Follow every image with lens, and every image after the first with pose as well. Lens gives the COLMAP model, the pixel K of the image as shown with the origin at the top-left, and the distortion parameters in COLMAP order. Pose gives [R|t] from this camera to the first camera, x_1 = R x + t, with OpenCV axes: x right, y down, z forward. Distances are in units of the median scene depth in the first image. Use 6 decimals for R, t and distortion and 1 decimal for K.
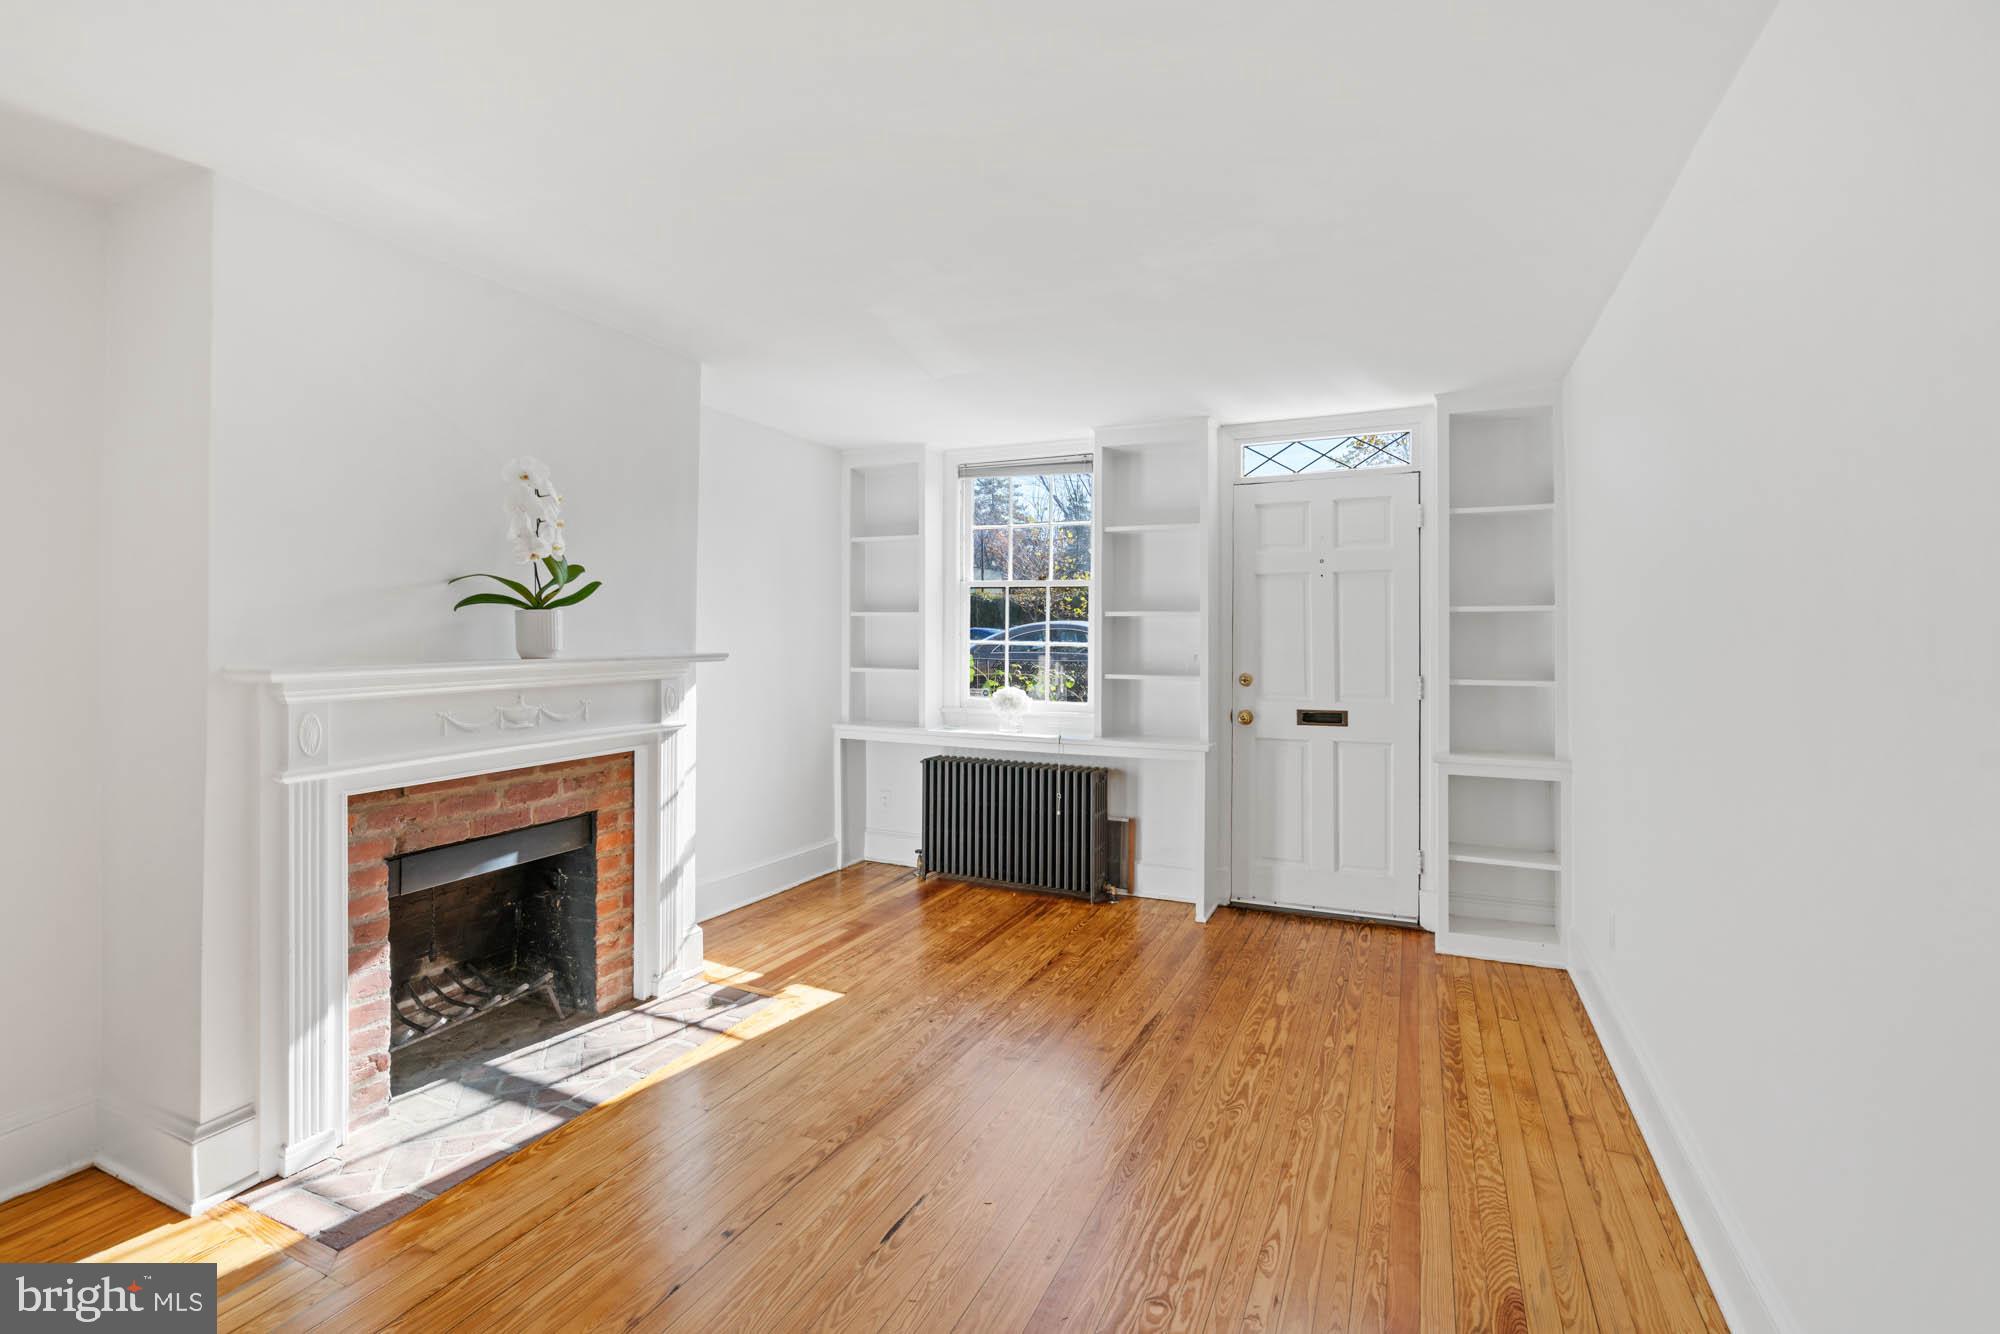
lens RADIAL K [[930.9, 0, 1001.0], [0, 930.9, 619.7], [0, 0, 1]] dist [0.001065, 0.000172]
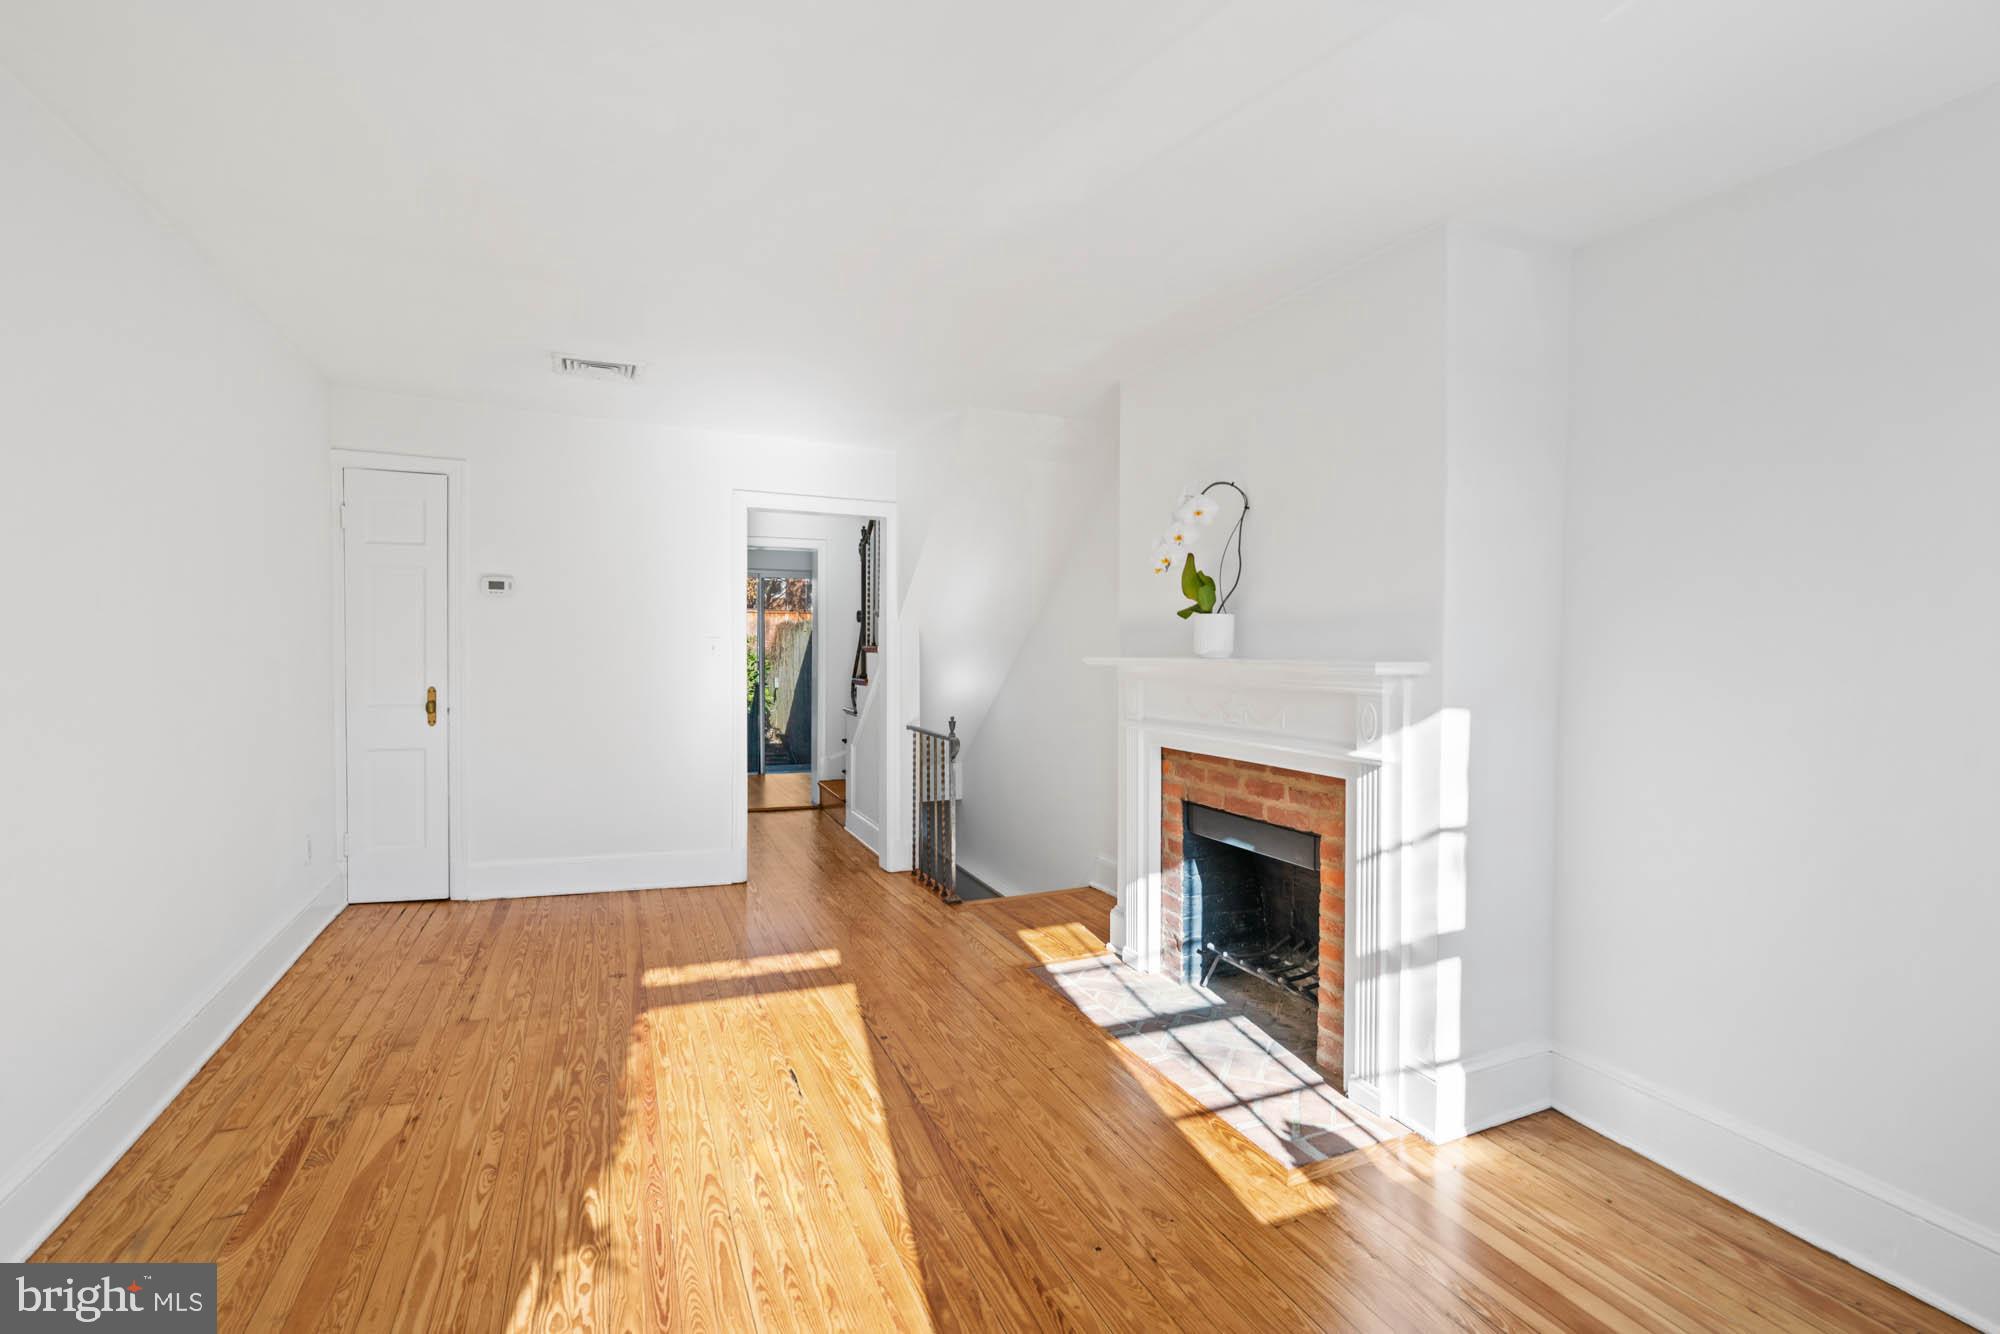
lens RADIAL K [[924.0, 0, 993.4], [0, 924.0, 659.4], [0, 0, 1]] dist [0.000863, 0.000496]
pose [[-0.686634, -0.003671, -0.726994, 0.567319], [-0.002092, 0.999993, -0.003073, 0.052896], [0.727000, -0.000589, -0.686637, 1.839124]]
